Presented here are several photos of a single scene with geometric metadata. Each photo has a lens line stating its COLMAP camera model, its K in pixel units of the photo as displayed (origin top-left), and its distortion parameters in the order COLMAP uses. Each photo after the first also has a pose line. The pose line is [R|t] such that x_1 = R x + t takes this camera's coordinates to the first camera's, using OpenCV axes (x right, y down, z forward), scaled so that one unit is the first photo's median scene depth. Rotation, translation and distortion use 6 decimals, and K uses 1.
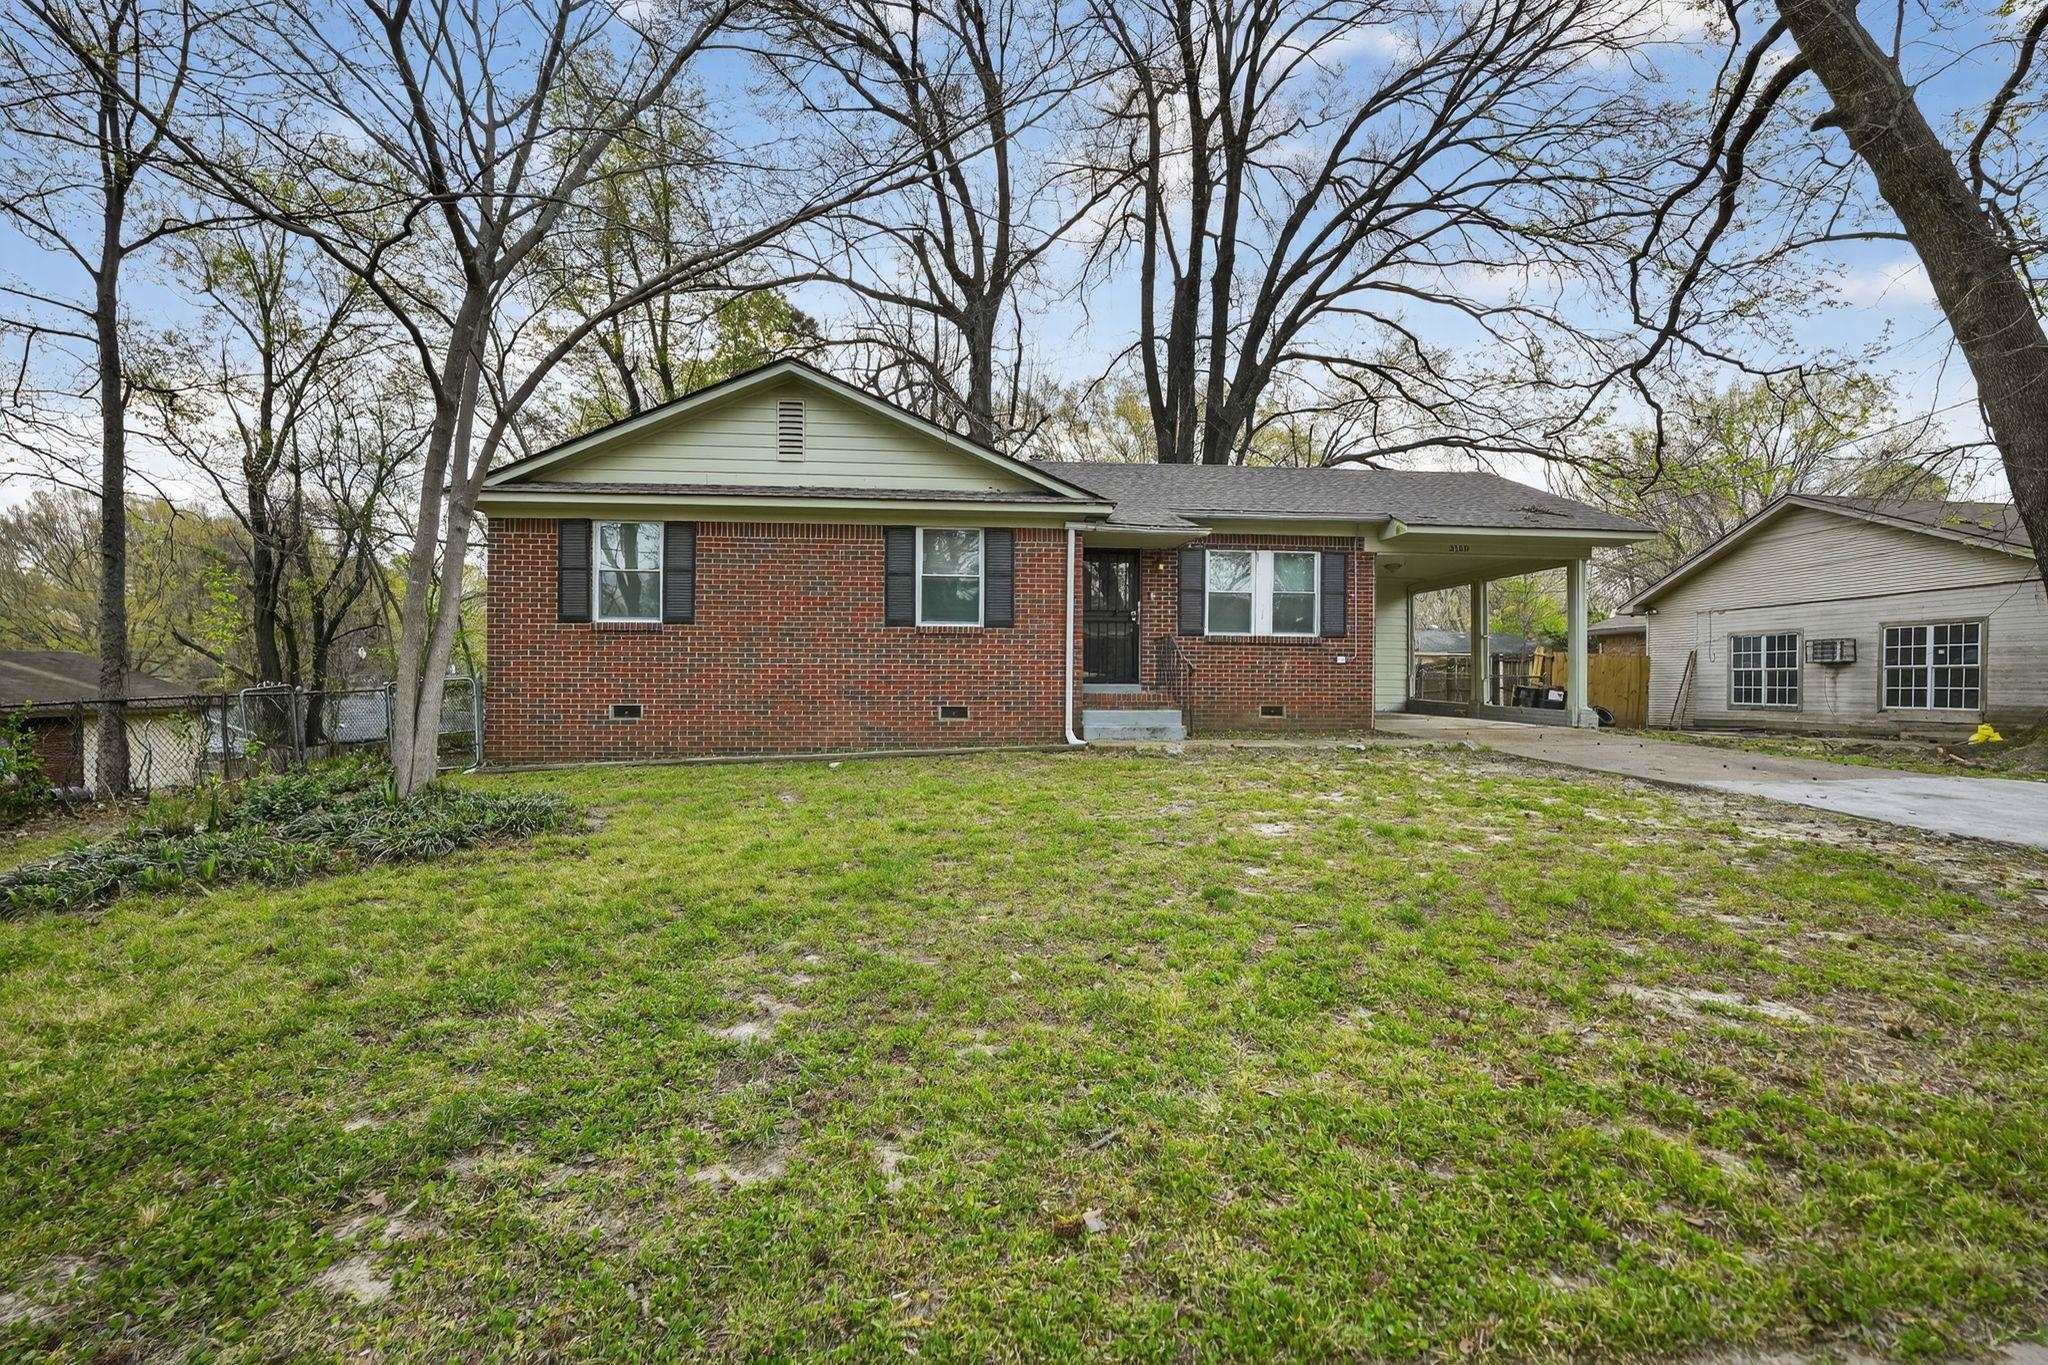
lens RADIAL K [[914.2, 0, 1021.7], [0, 914.2, 647.6], [0, 0, 1]] dist [-0.012762, 0.000451]
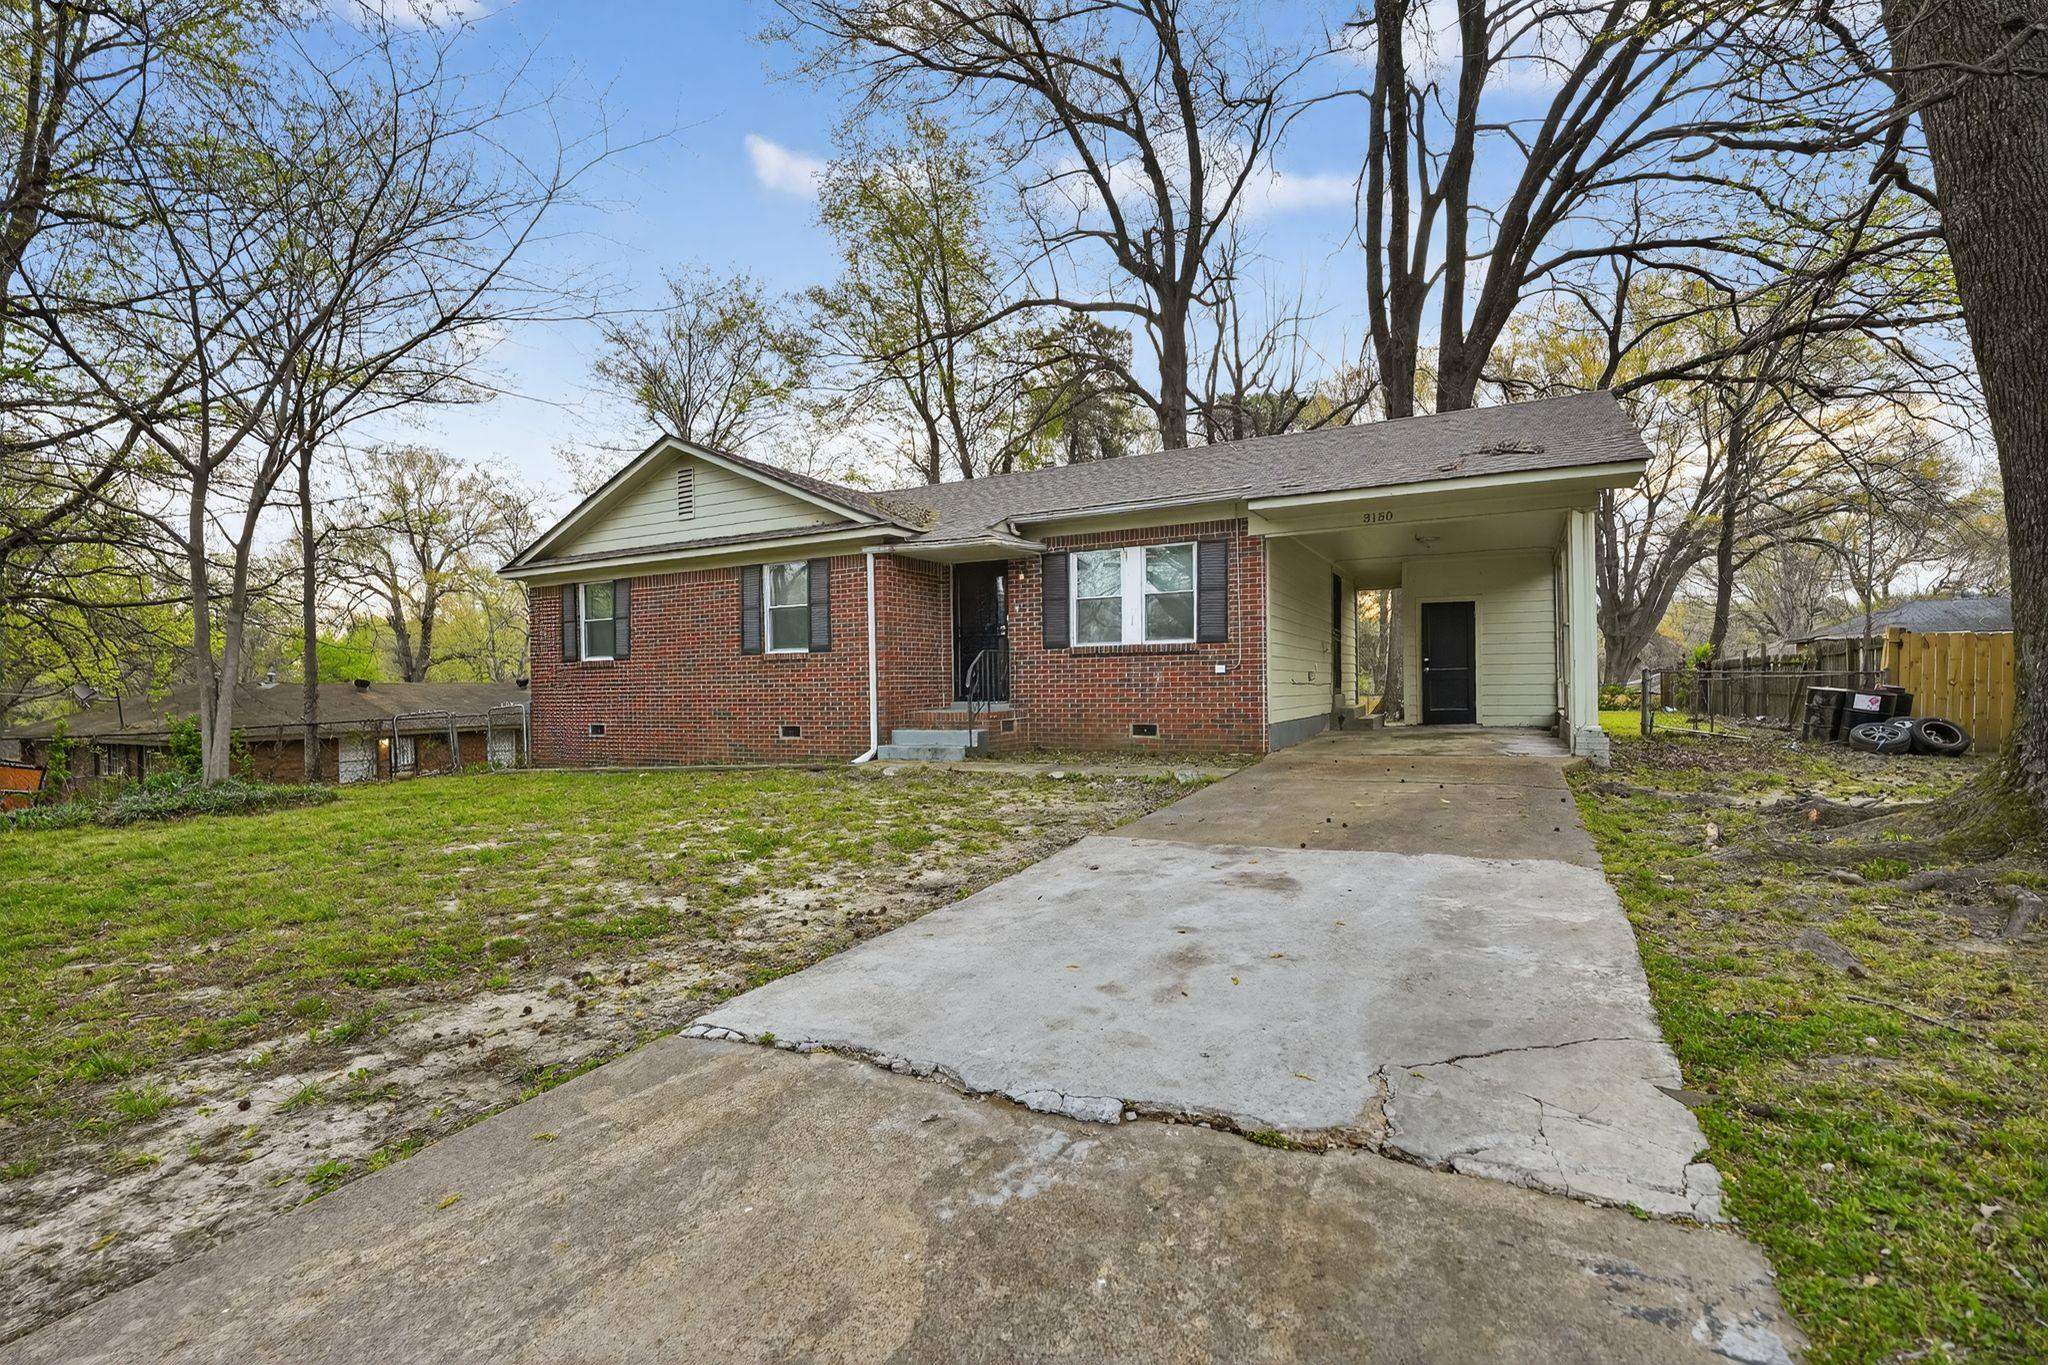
lens RADIAL K [[921.6, 0, 1023.9], [0, 921.6, 656.4], [0, 0, 1]] dist [-0.000355, 0.000122]
pose [[0.836061, -0.038776, -0.547264, 0.662368], [0.041122, 0.999122, -0.007970, 0.001211], [0.547093, -0.015841, 0.836922, 0.199792]]
